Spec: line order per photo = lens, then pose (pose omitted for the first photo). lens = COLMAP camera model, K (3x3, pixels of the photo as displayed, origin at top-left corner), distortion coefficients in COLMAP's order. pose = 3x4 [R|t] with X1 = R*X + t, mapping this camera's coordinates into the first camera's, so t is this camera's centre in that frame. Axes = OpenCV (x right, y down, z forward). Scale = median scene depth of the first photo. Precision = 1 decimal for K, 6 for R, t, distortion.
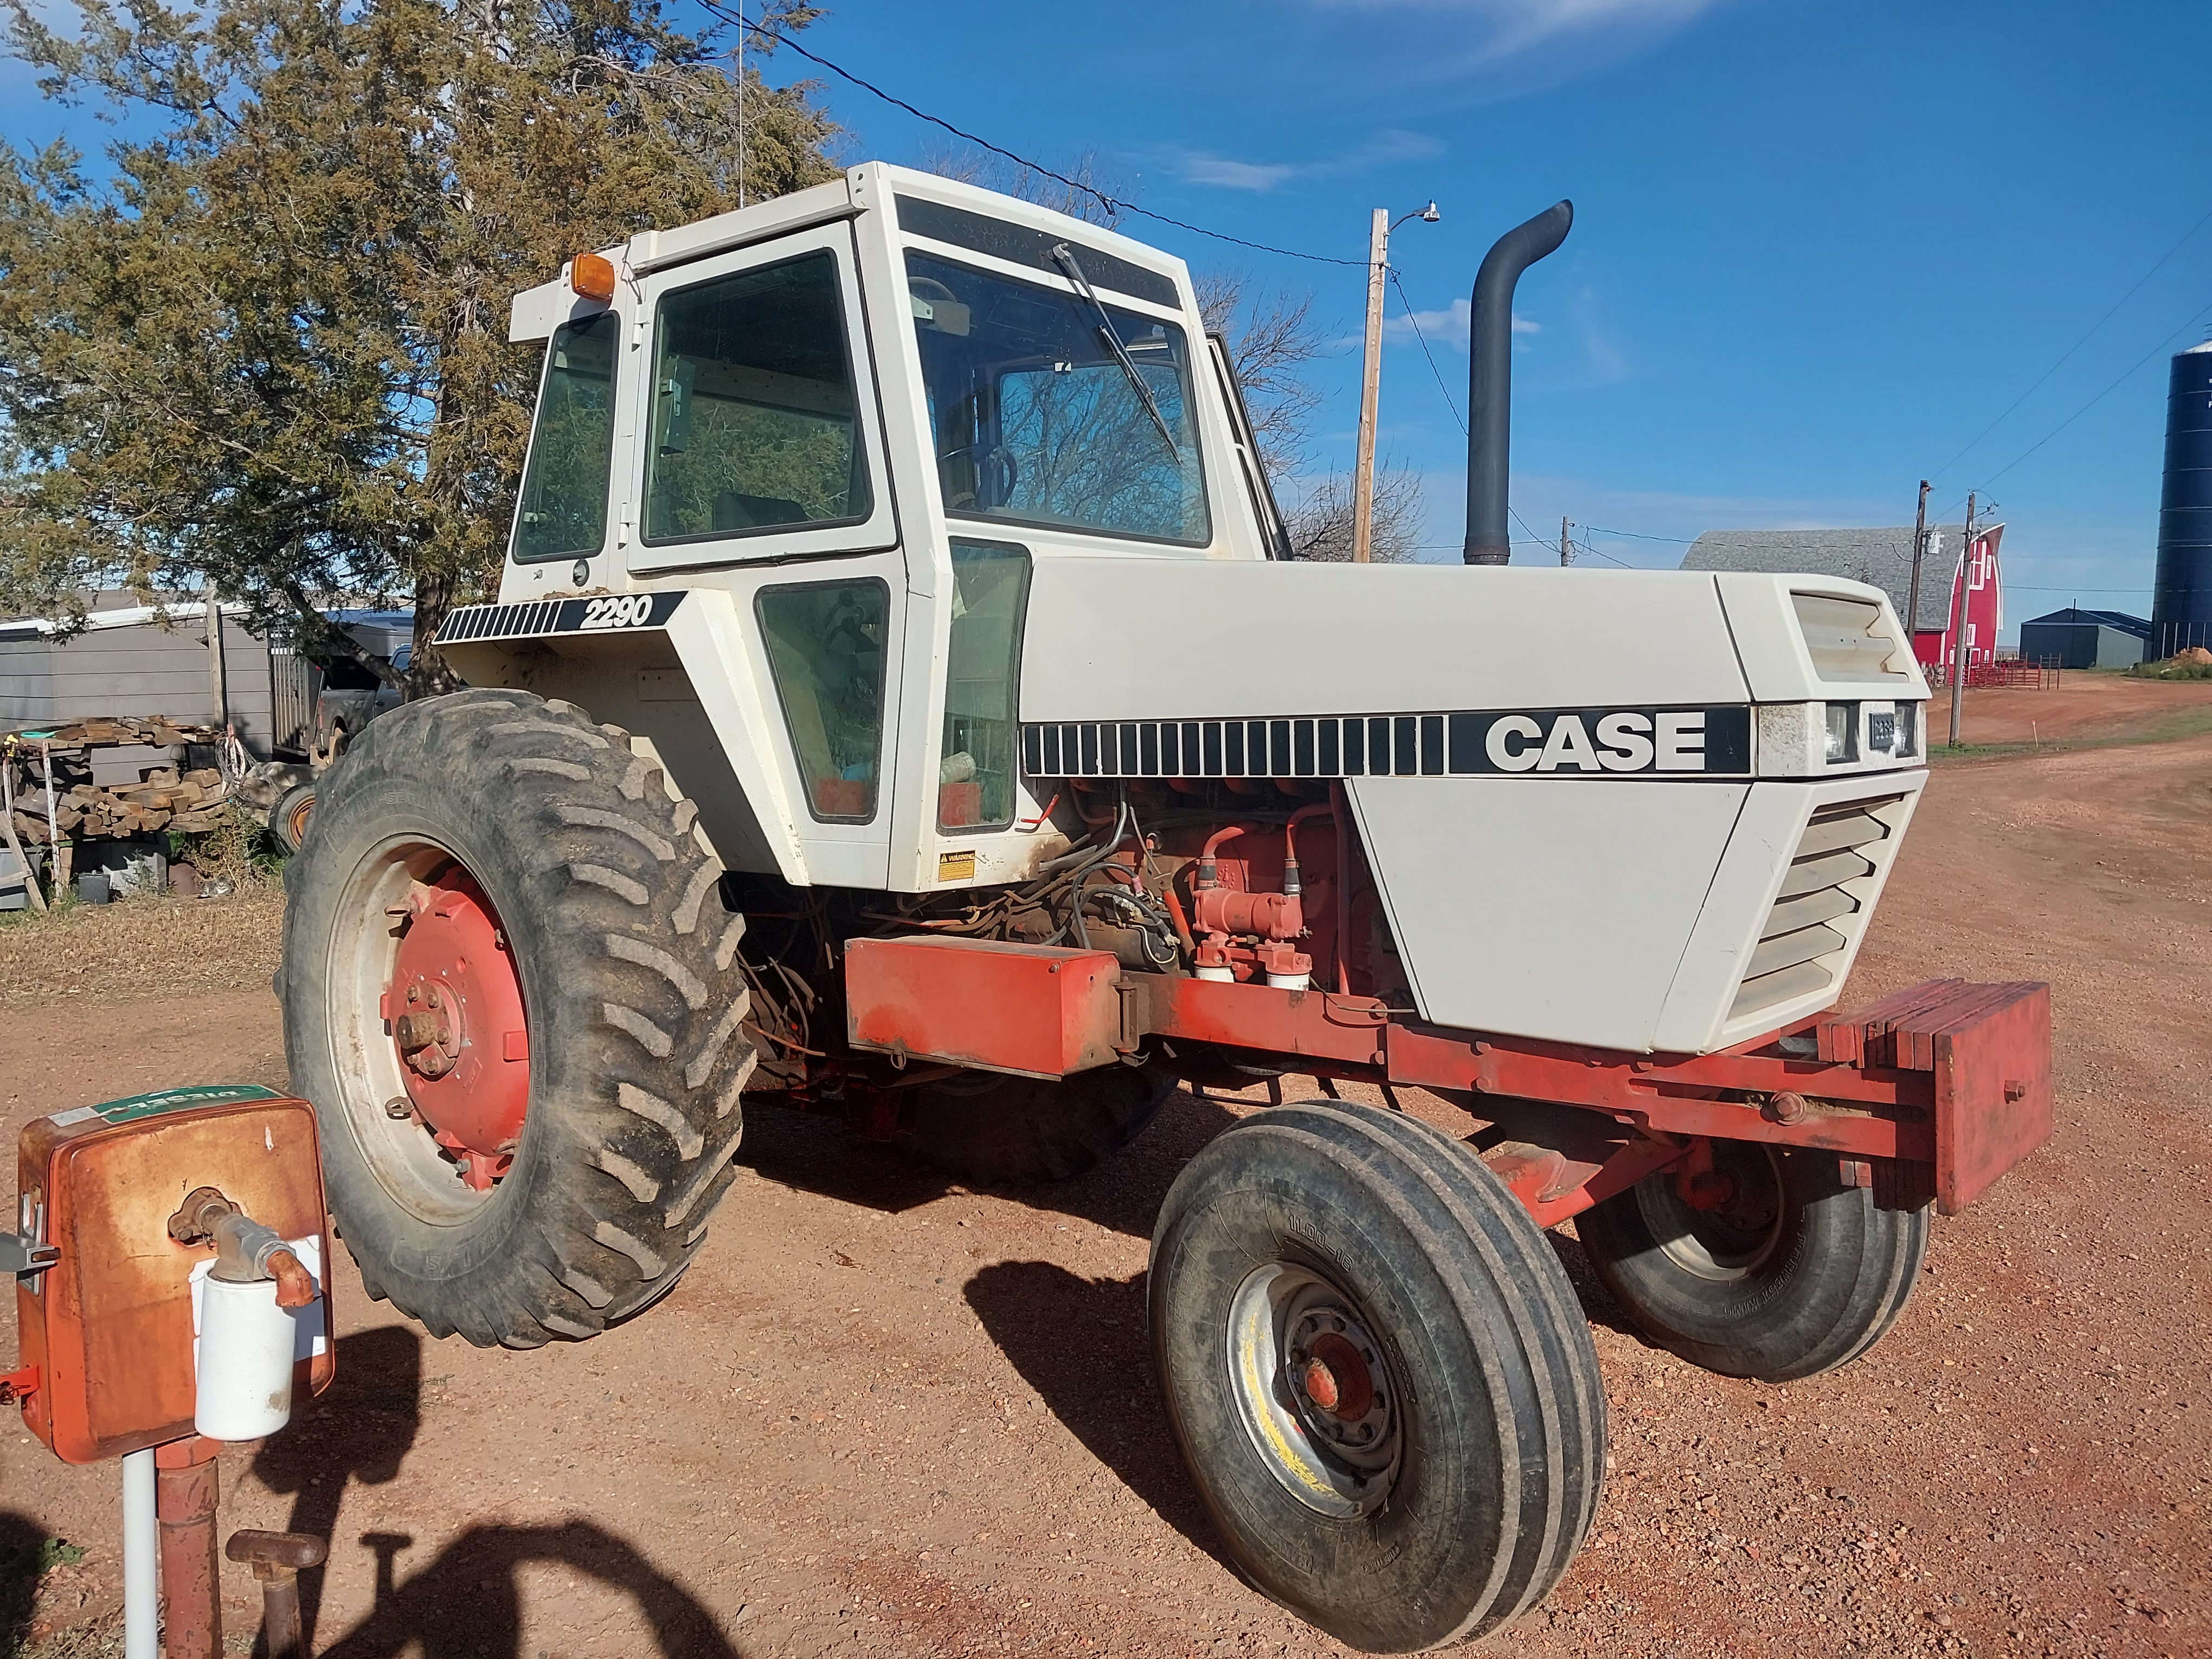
lens RADIAL K [[1762.9, 0, 1105.7], [0, 1762.9, 832.8], [0, 0, 1]] dist [-0.011520, 0.007832]
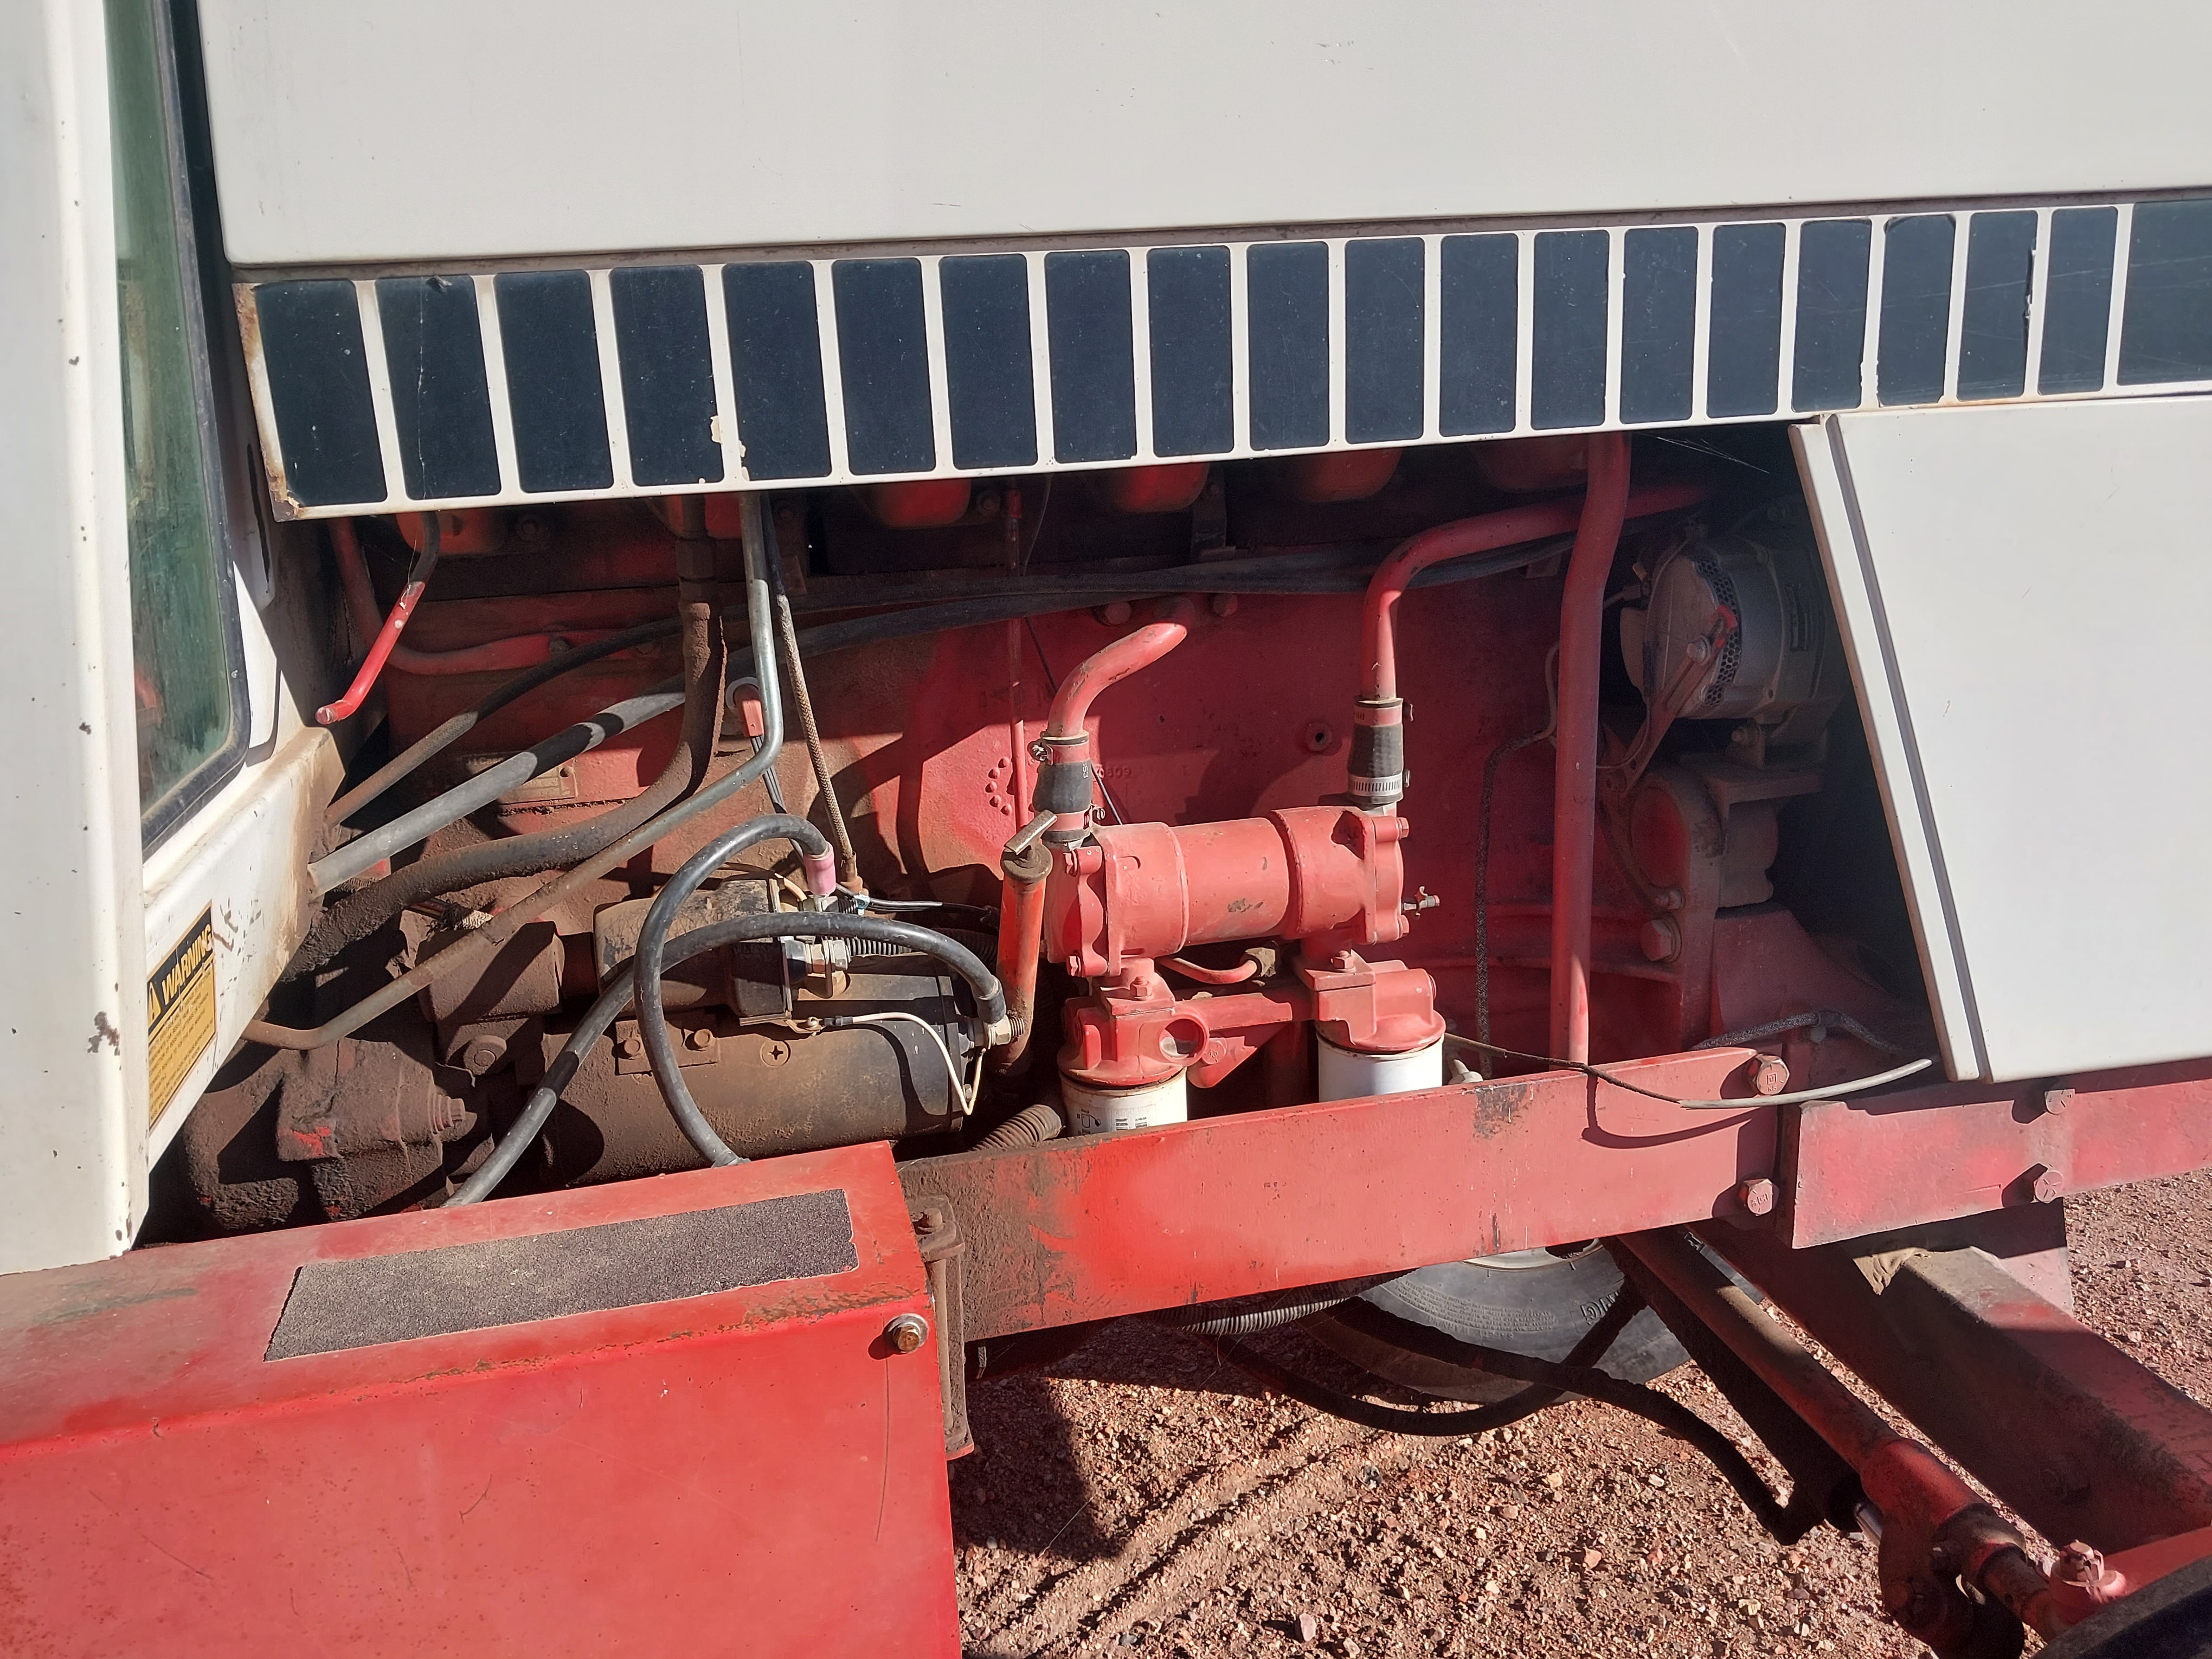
lens RADIAL K [[1762.9, 0, 1108.8], [0, 1762.9, 821.6], [0, 0, 1]] dist [-0.011520, 0.007832]
pose [[0.597538, -0.212048, 0.773294, -0.196553], [0.093191, 0.976229, 0.195685, -0.034141], [-0.796406, -0.044865, 0.603095, 0.910754]]
